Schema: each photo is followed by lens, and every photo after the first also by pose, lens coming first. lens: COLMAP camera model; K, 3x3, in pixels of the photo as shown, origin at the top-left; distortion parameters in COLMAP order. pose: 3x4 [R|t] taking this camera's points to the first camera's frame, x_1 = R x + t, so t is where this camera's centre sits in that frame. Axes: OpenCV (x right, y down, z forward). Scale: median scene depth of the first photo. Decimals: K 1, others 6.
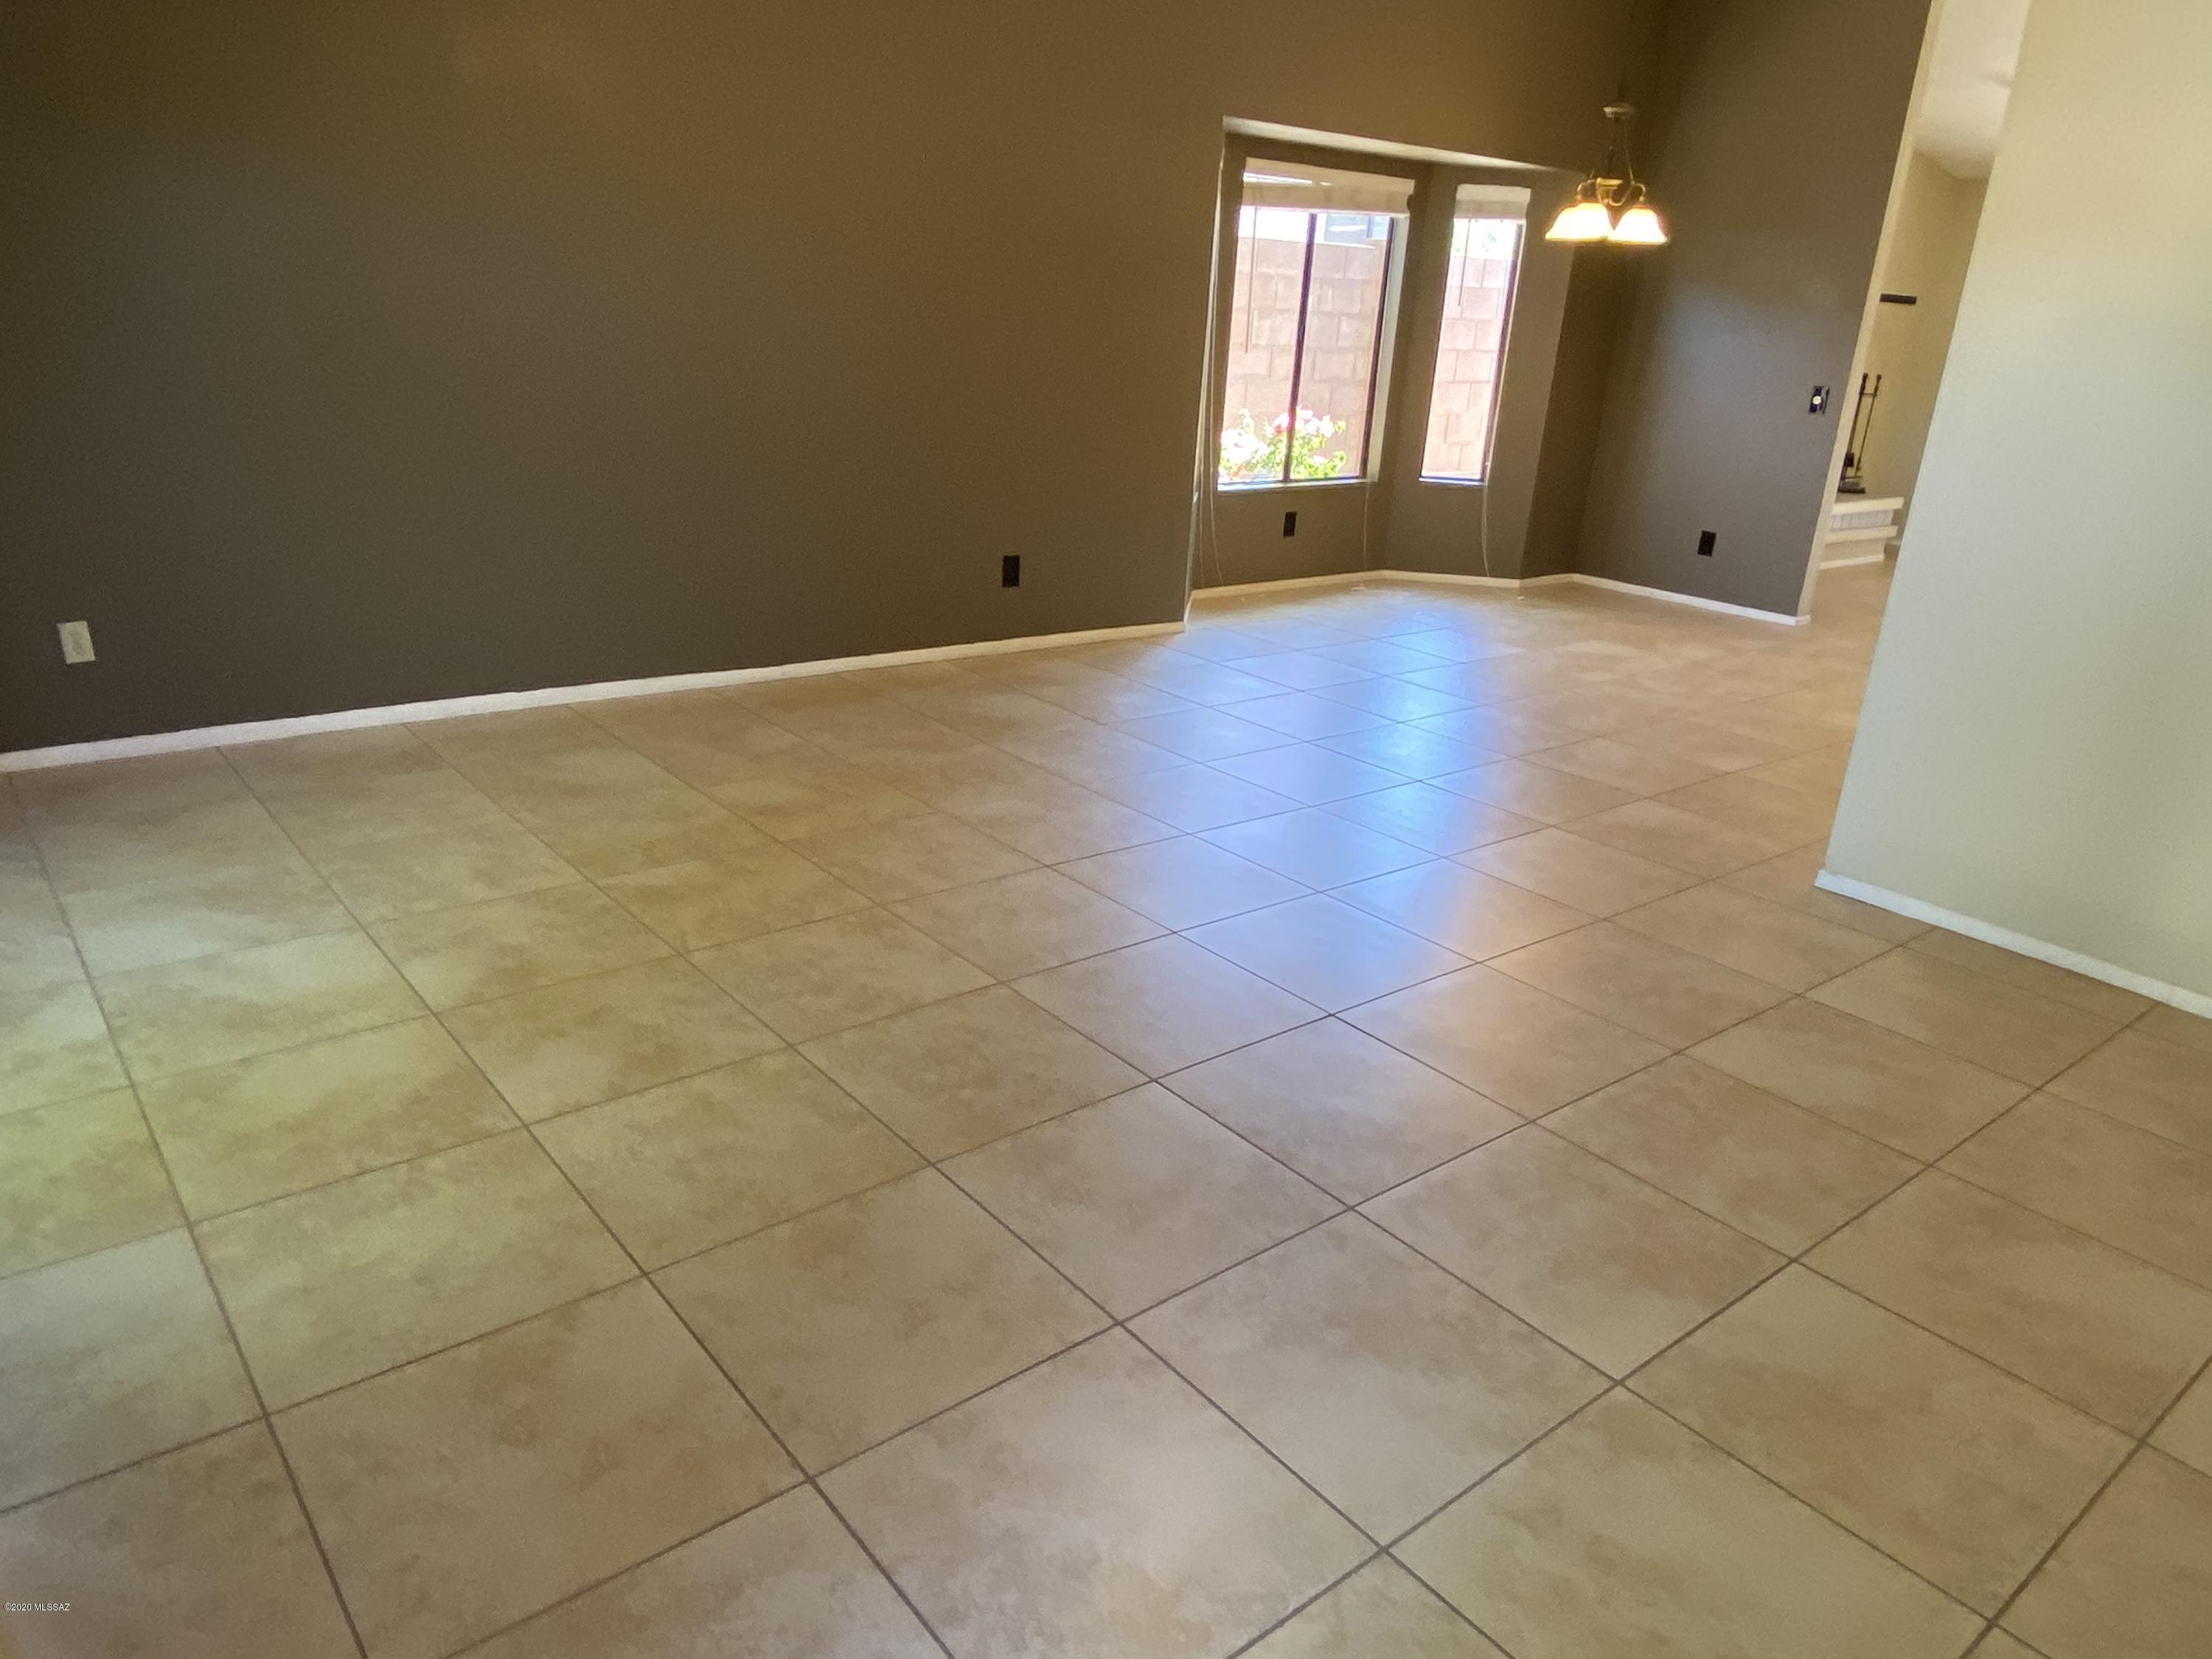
lens RADIAL K [[1477.4, 0, 1117.5], [0, 1477.4, 834.5], [0, 0, 1]] dist [0.093816, -0.120733]
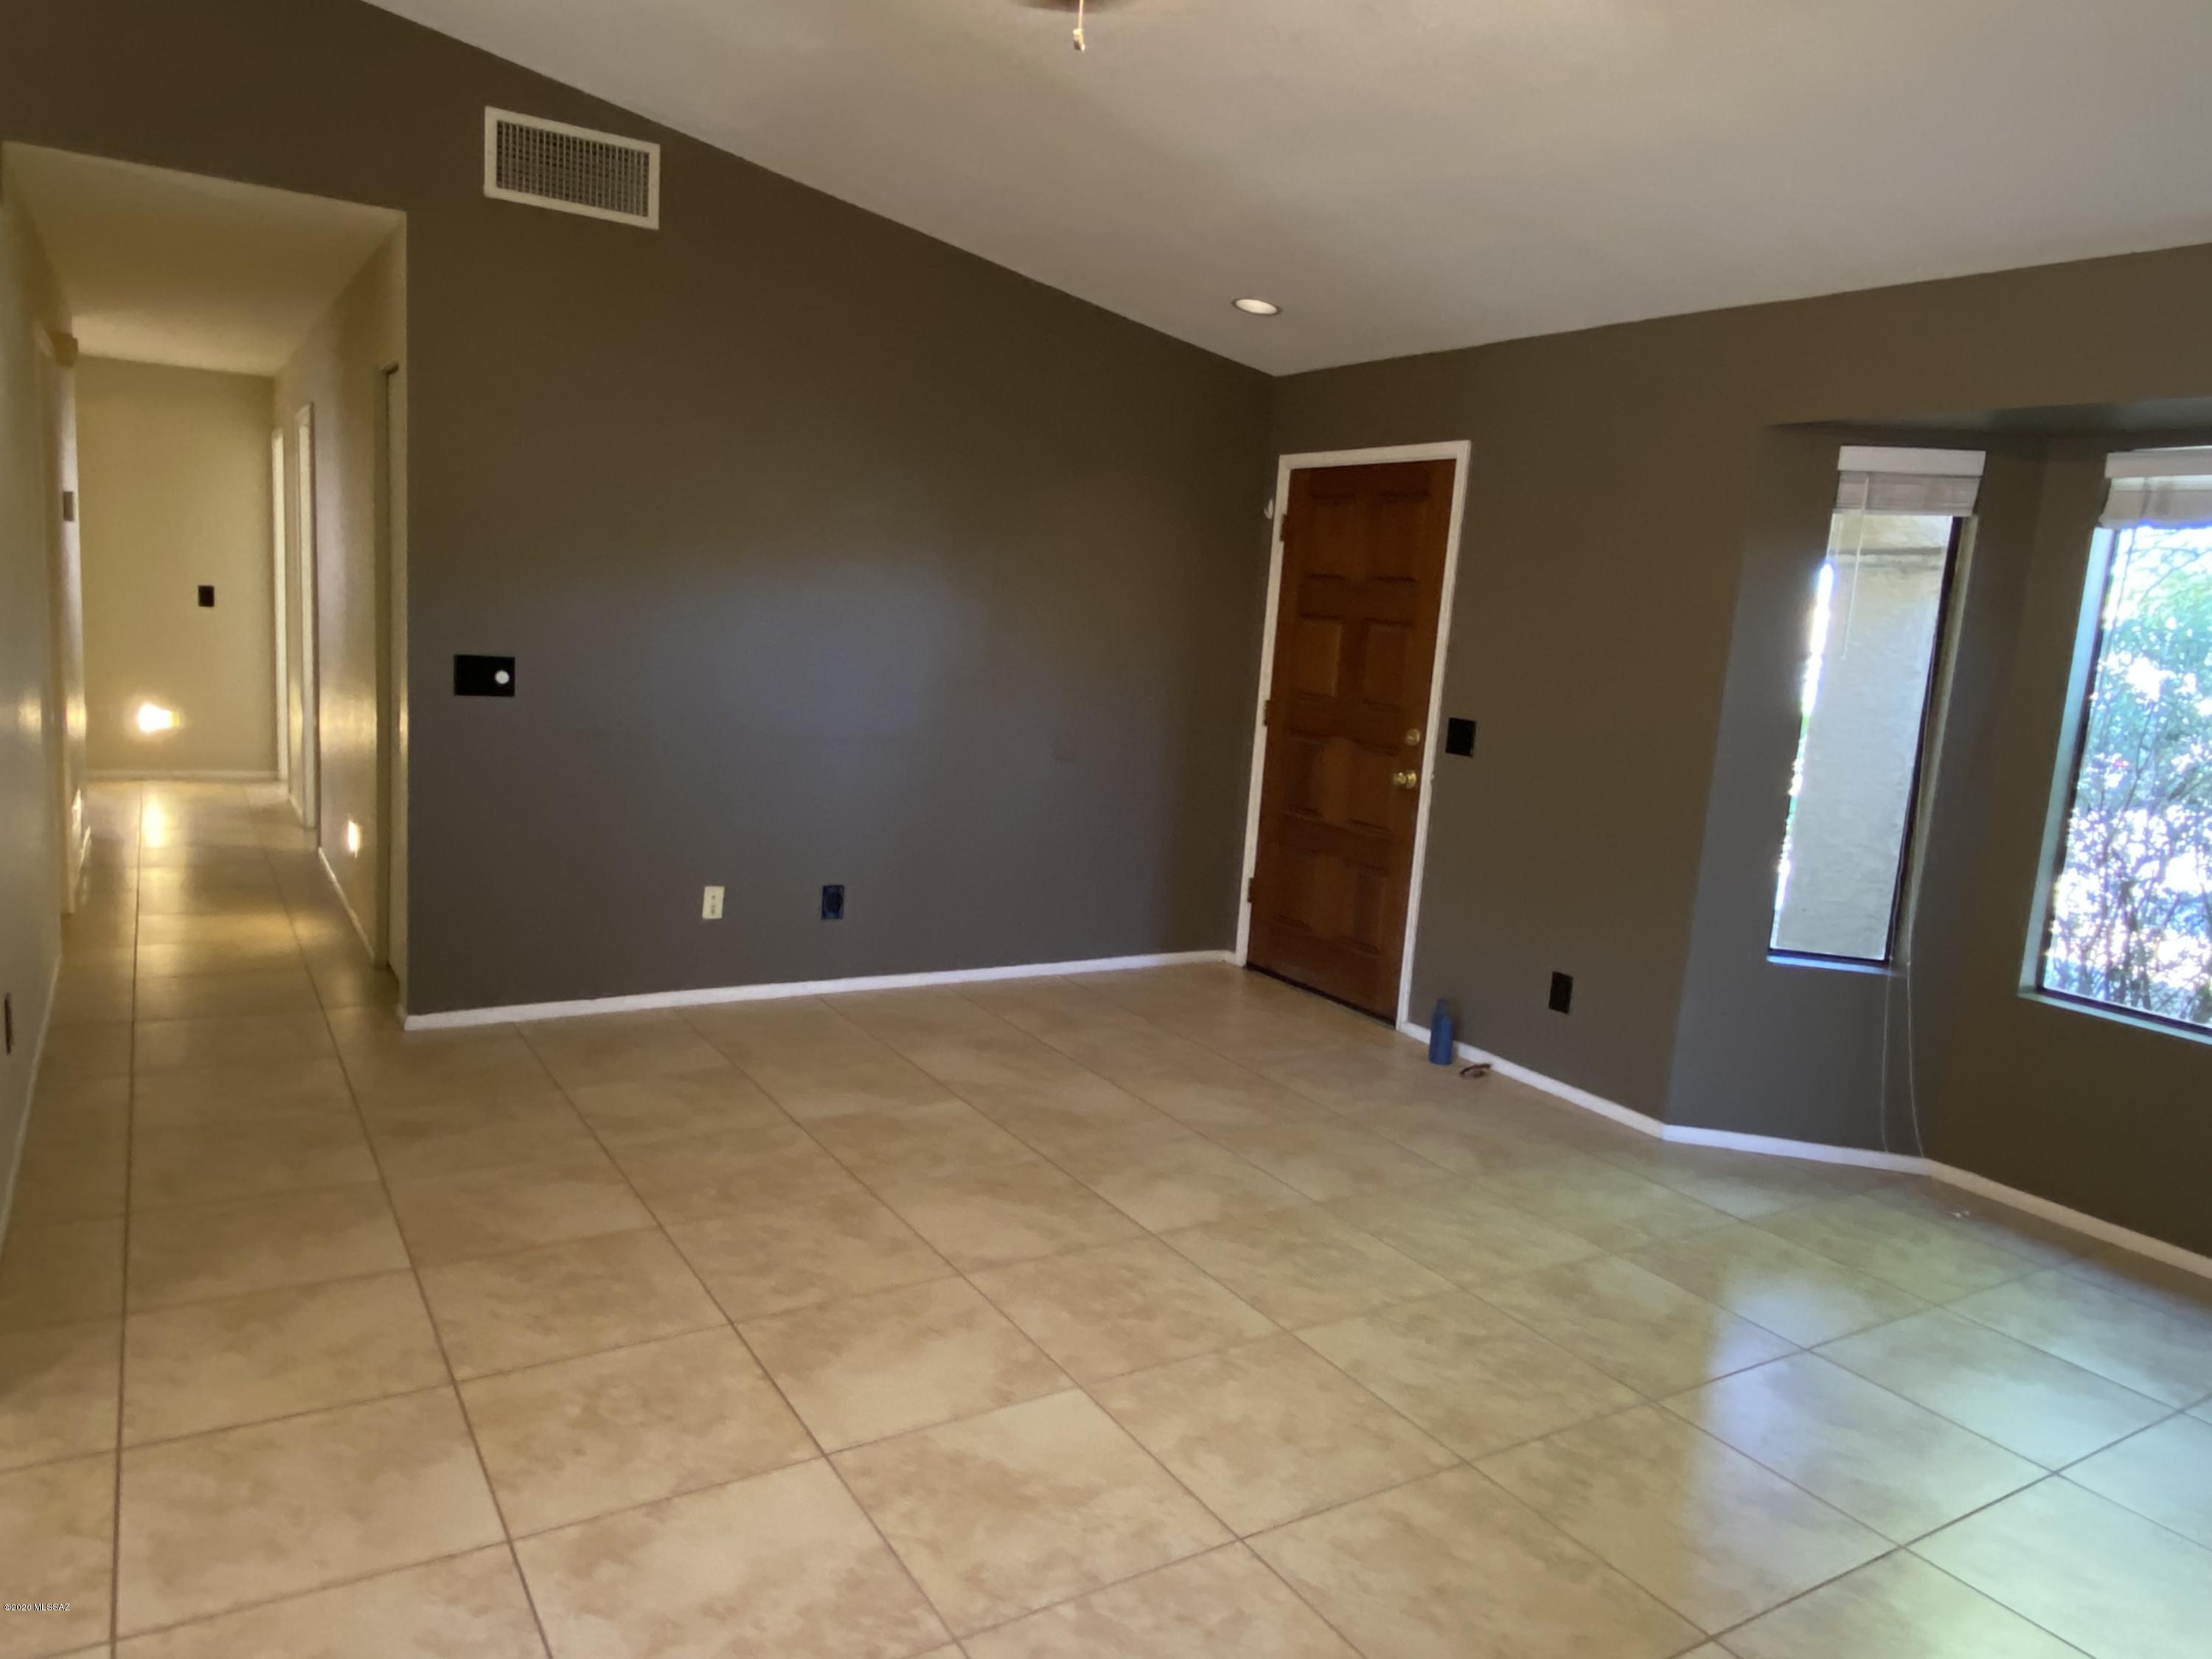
lens RADIAL K [[1502.4, 0, 1111.4], [0, 1502.4, 792.8], [0, 0, 1]] dist [0.066263, -0.058965]
pose [[-0.982413, -0.146780, 0.115414, -0.012080], [-0.077710, 0.883439, 0.462057, -0.281638], [-0.169782, 0.444962, -0.879308, 0.748504]]
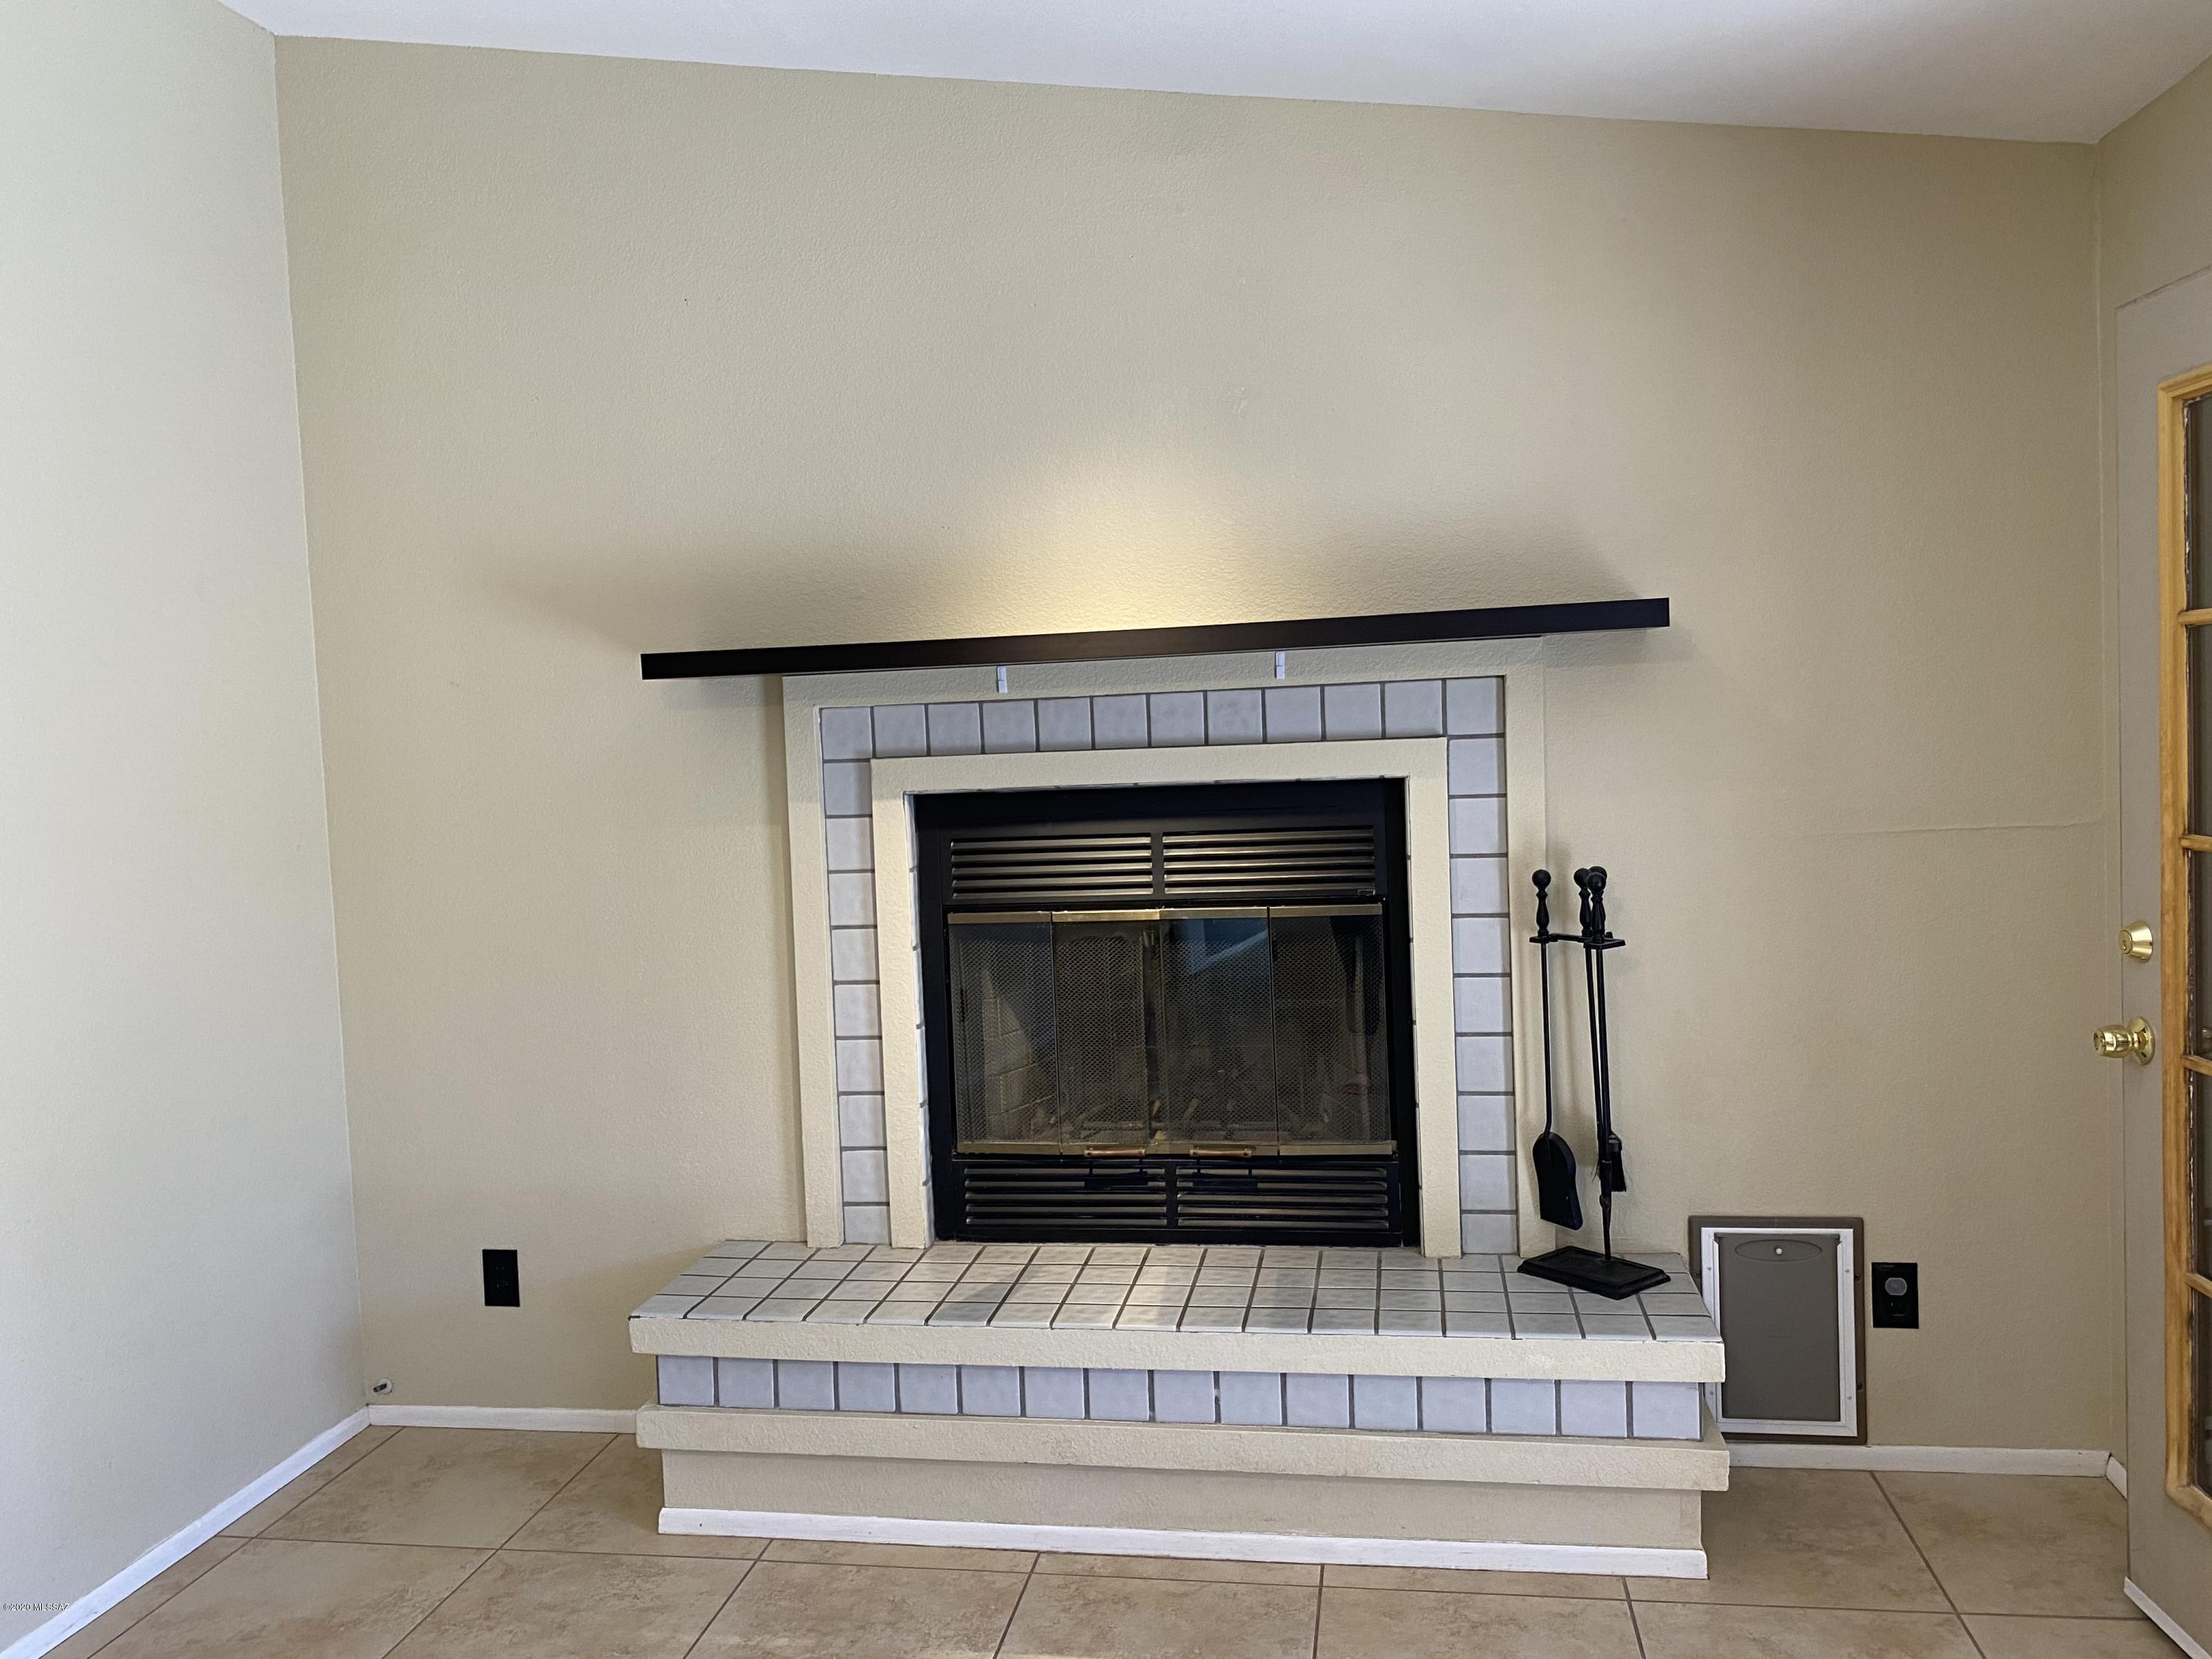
lens RADIAL K [[1655.7, 0, 1108.5], [0, 1655.7, 803.6], [0, 0, 1]] dist [0.062970, -0.101843]
pose [[0.658024, -0.049464, -0.751371, 0.905388], [-0.180865, 0.958246, -0.221478, -0.310920], [0.730953, 0.281635, 0.621602, 0.984243]]
